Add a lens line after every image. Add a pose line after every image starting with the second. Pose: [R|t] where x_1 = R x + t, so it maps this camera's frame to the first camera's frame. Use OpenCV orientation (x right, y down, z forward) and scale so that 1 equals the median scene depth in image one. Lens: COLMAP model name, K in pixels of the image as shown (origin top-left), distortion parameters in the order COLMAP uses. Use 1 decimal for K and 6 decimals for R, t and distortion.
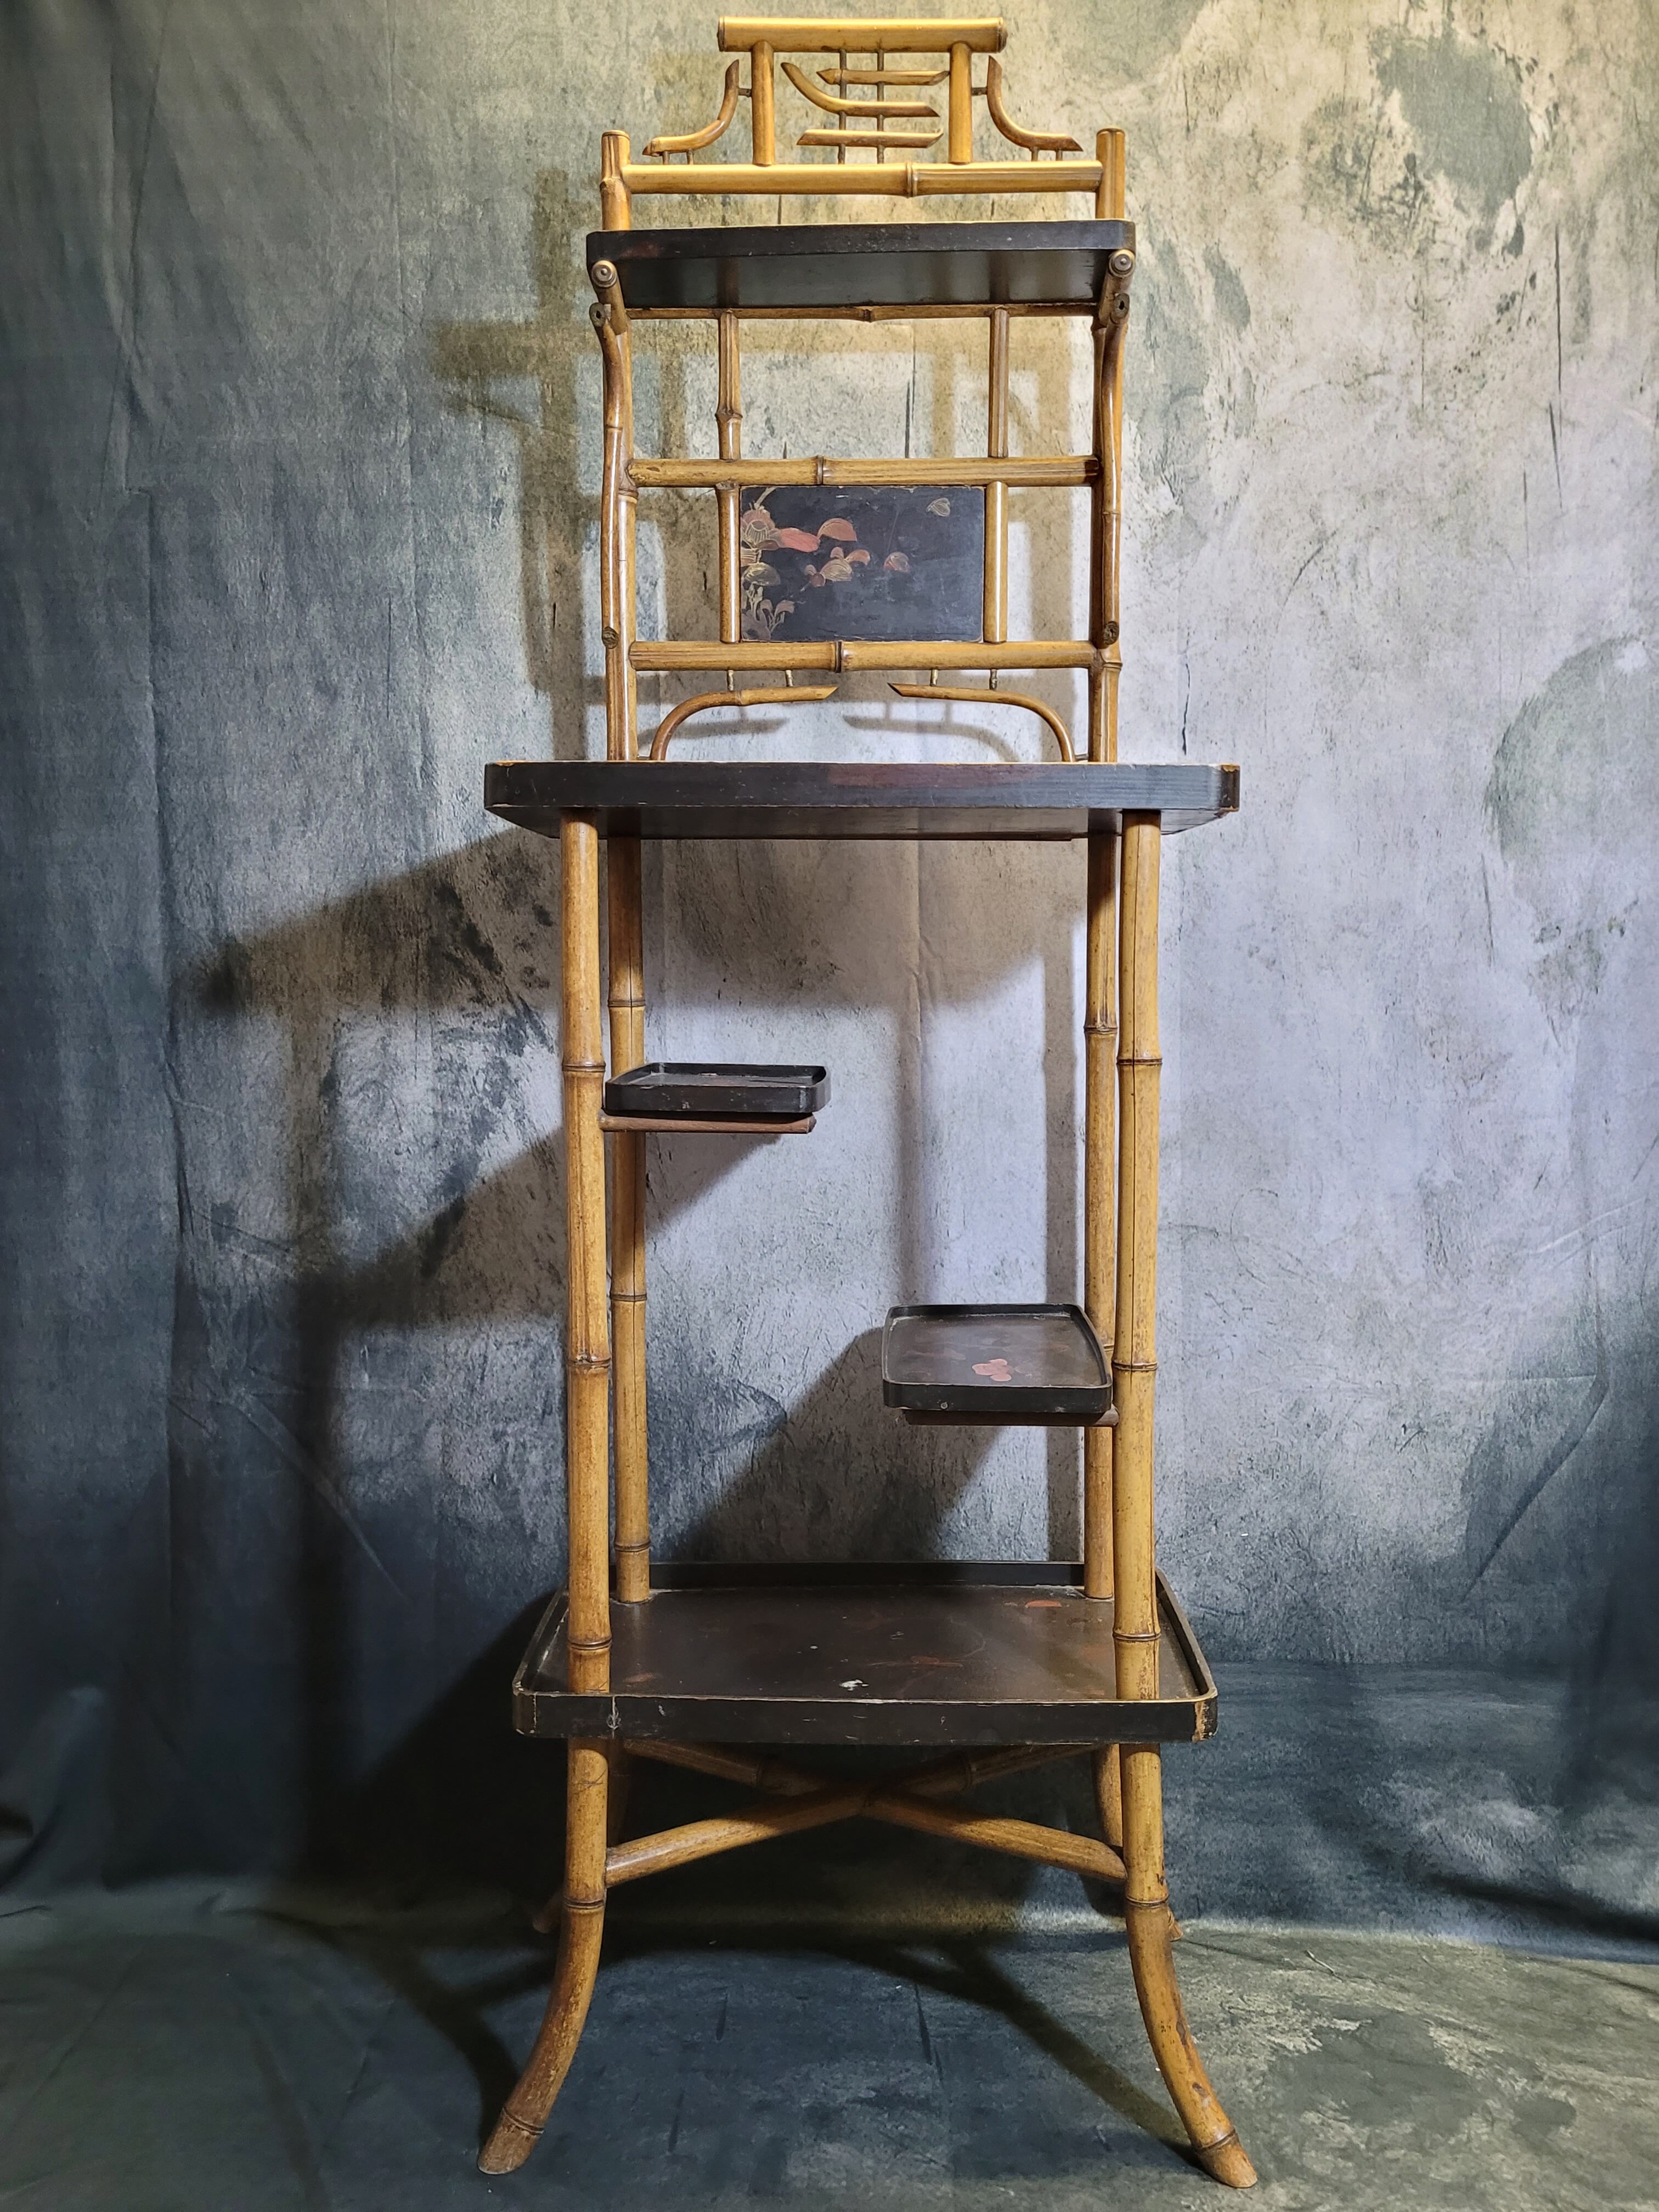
lens RADIAL K [[1861.6, 0, 852.7], [0, 1861.6, 1098.2], [0, 0, 1]] dist [0.045961, -0.038856]
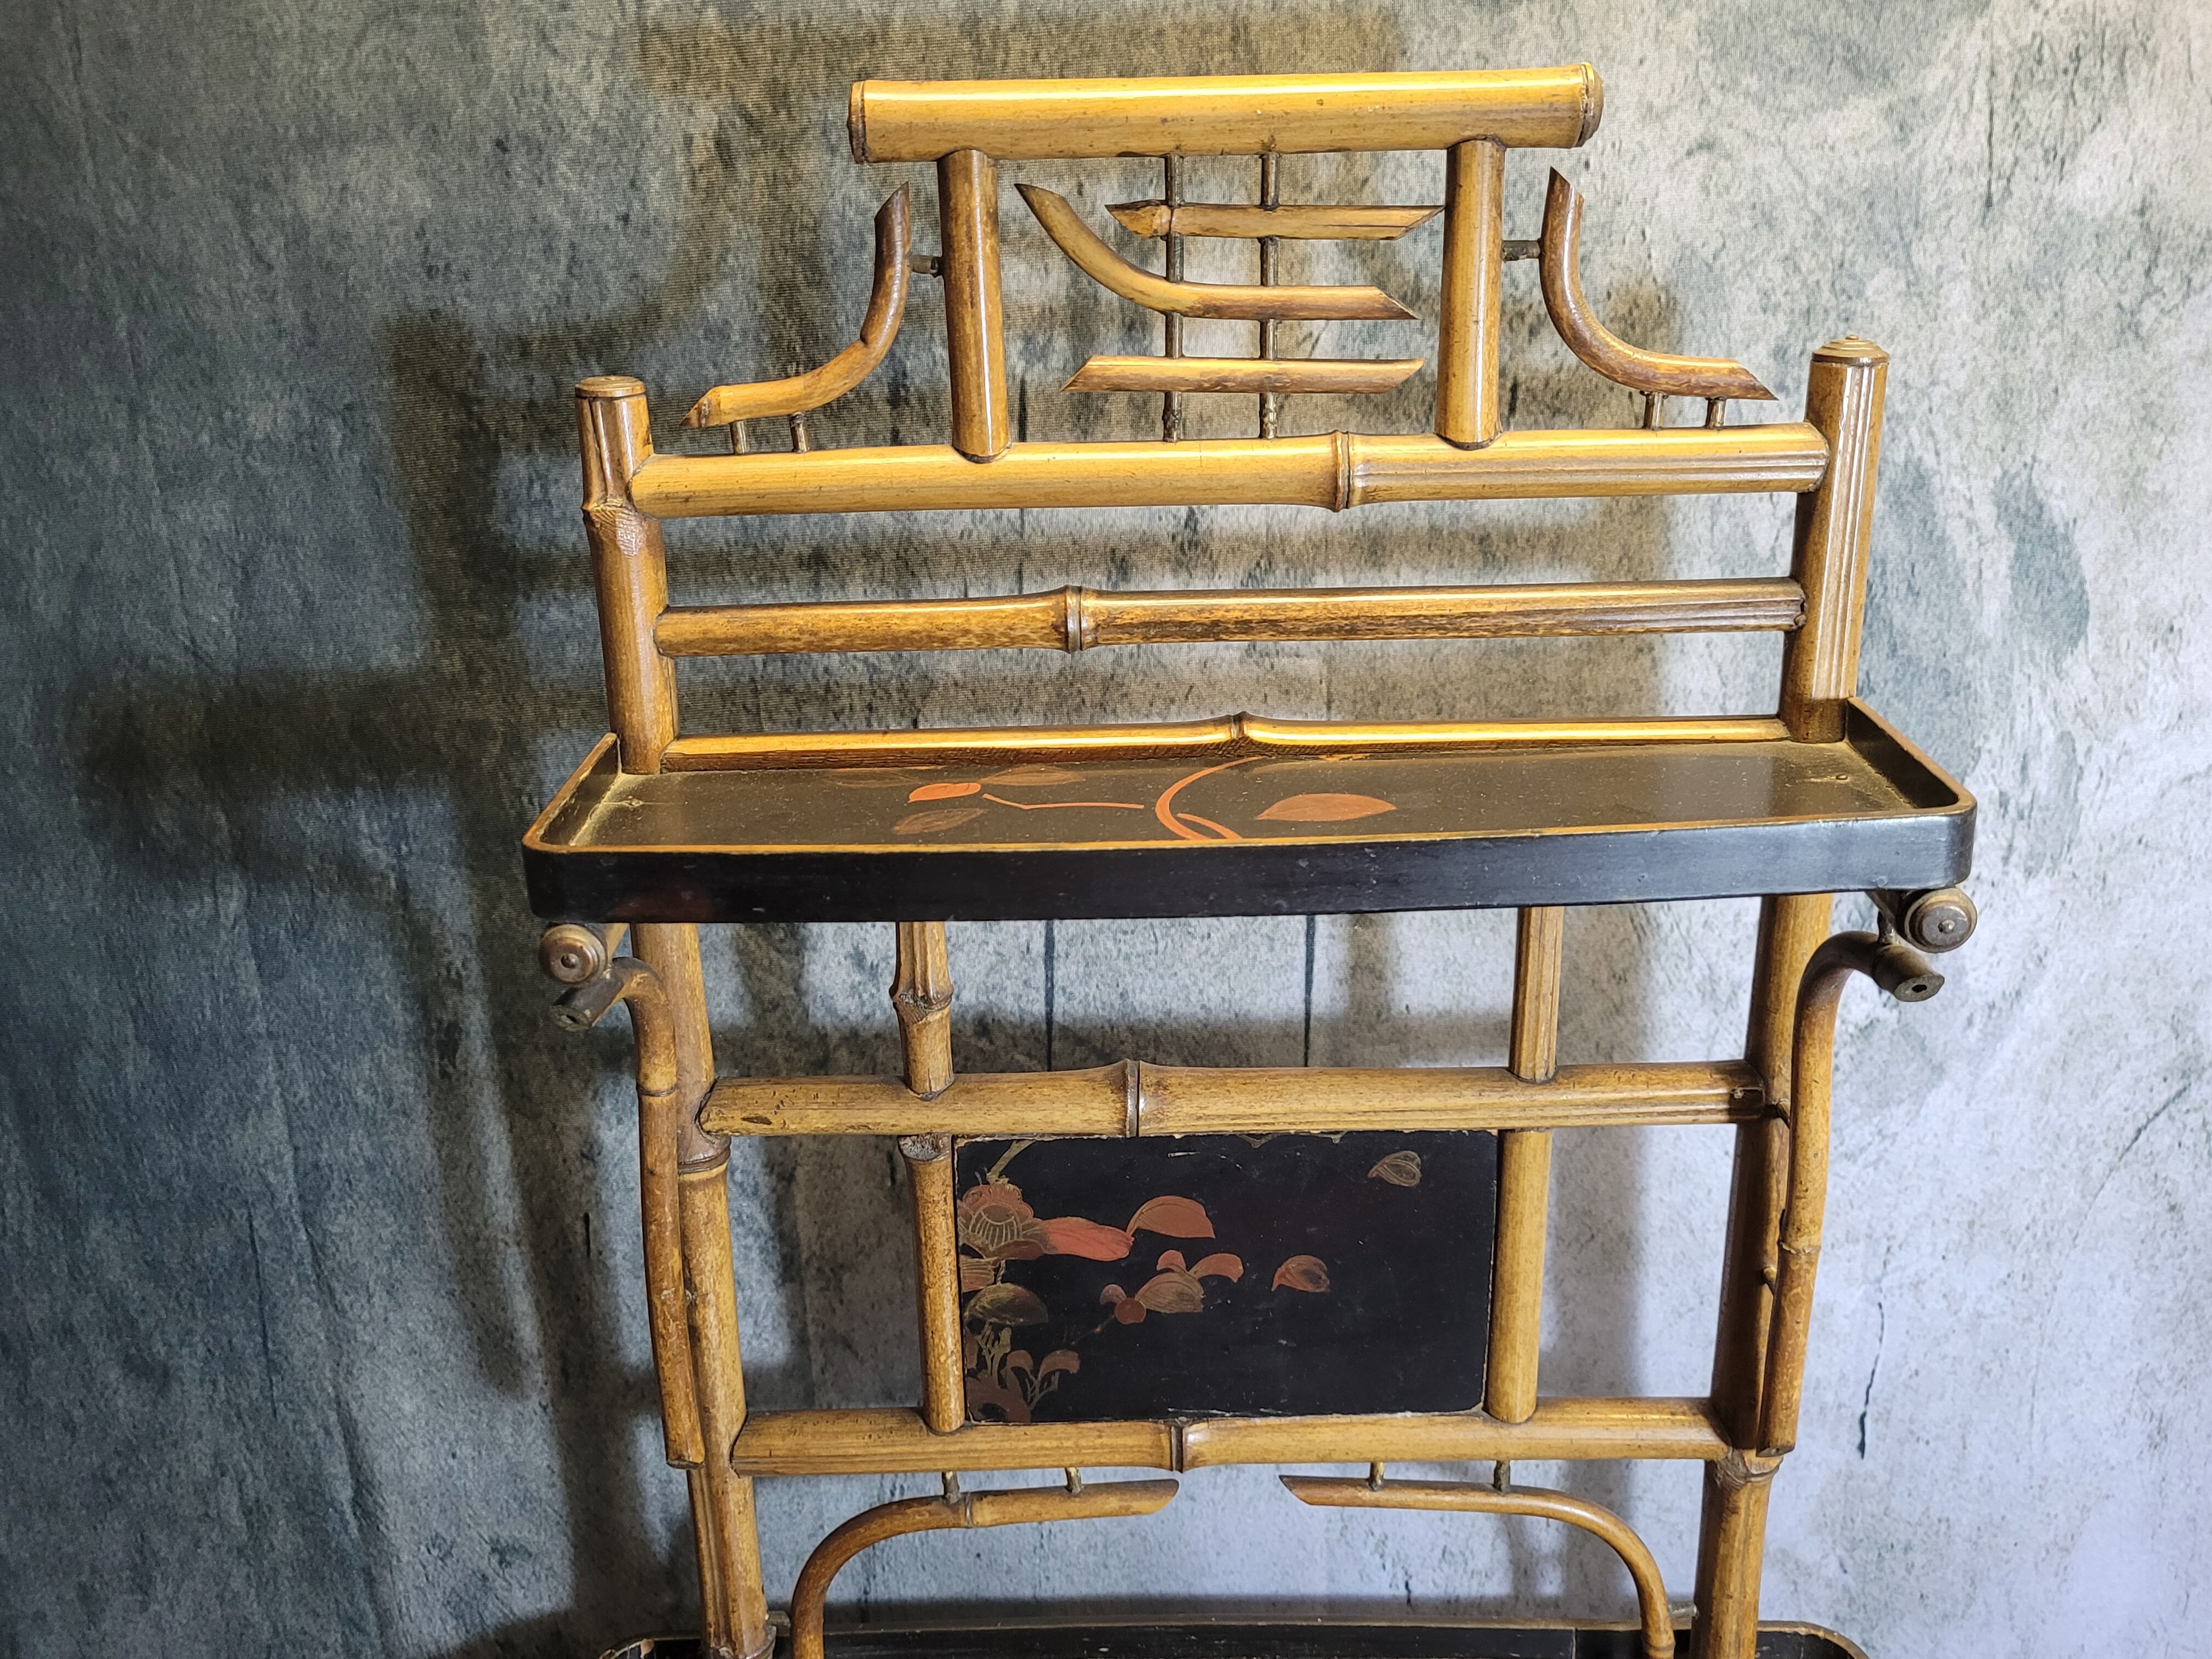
lens RADIAL K [[1861.6, 0, 1105.8], [0, 1861.6, 794.8], [0, 0, 1]] dist [0.045961, -0.038856]
pose [[0.999742, -0.018344, -0.013388, -0.015331], [0.020979, 0.971741, 0.235114, -0.485486], [0.008697, -0.235334, 0.971876, 0.554251]]
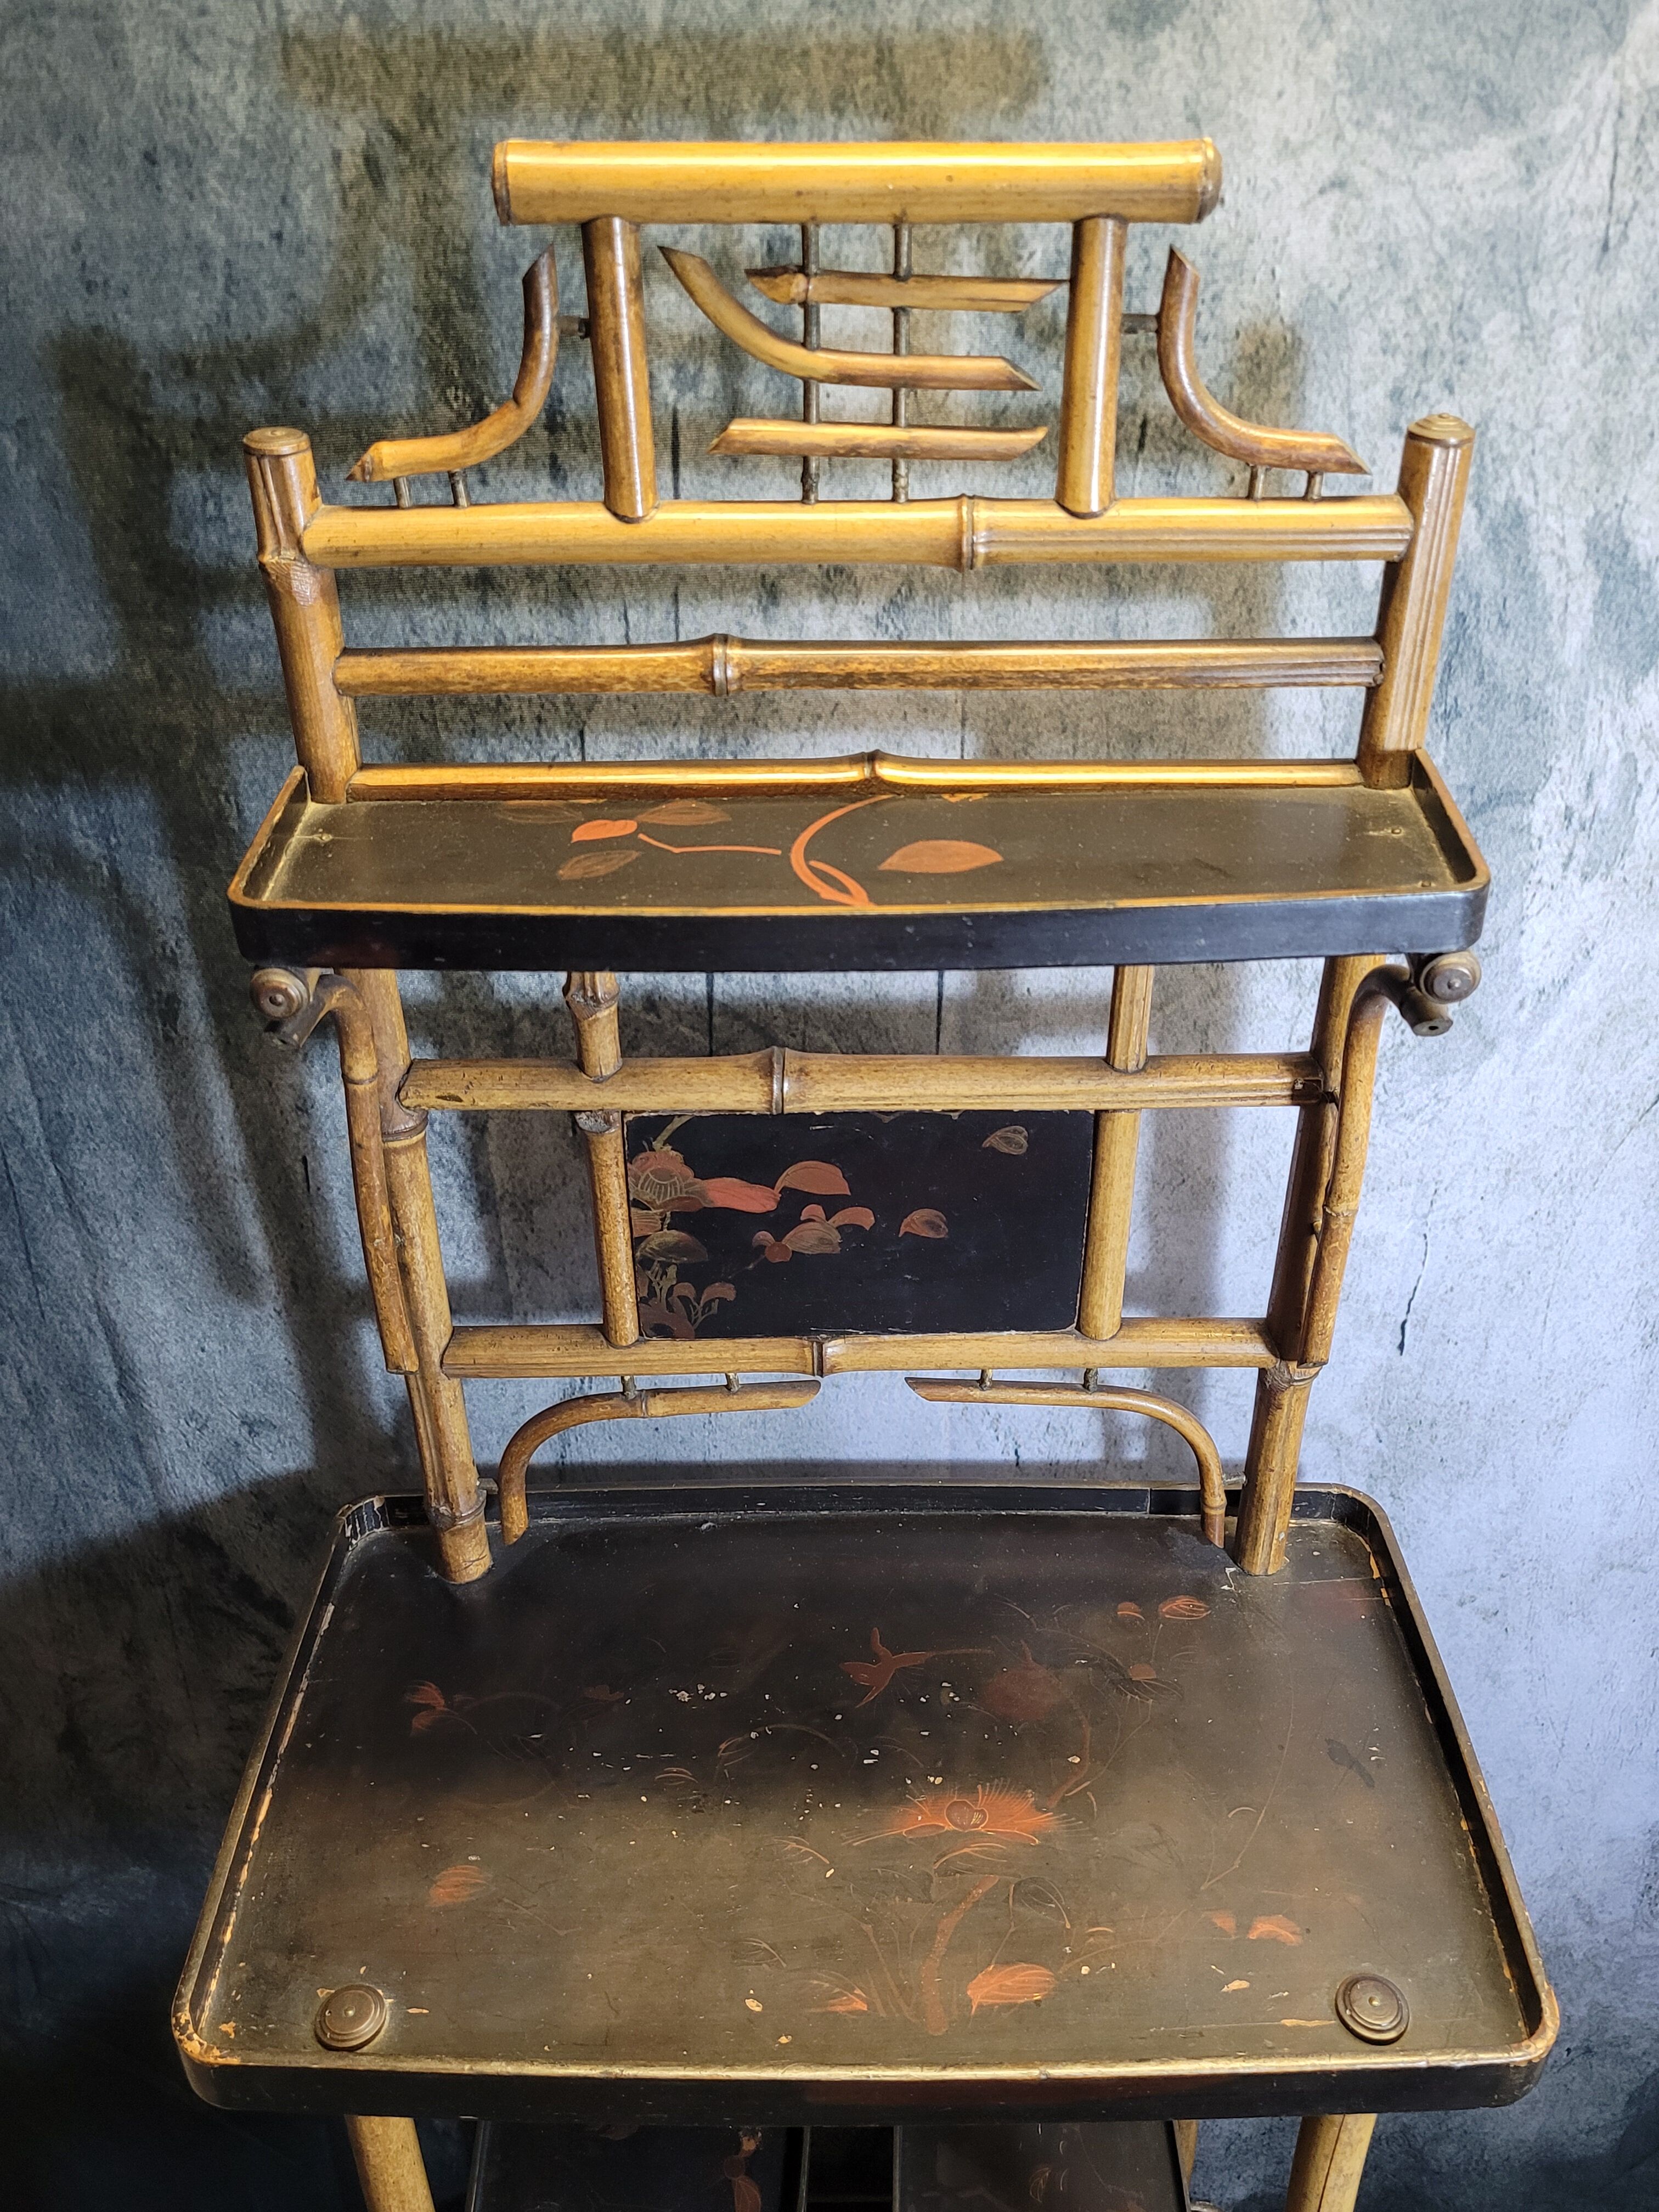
lens RADIAL K [[1861.6, 0, 858.1], [0, 1861.6, 1110.0], [0, 0, 1]] dist [0.045961, -0.038856]
pose [[0.999931, -0.007862, 0.008691, 0.000231], [0.002774, 0.879307, 0.476248, -0.543145], [-0.011386, -0.476191, 0.879268, 0.519420]]
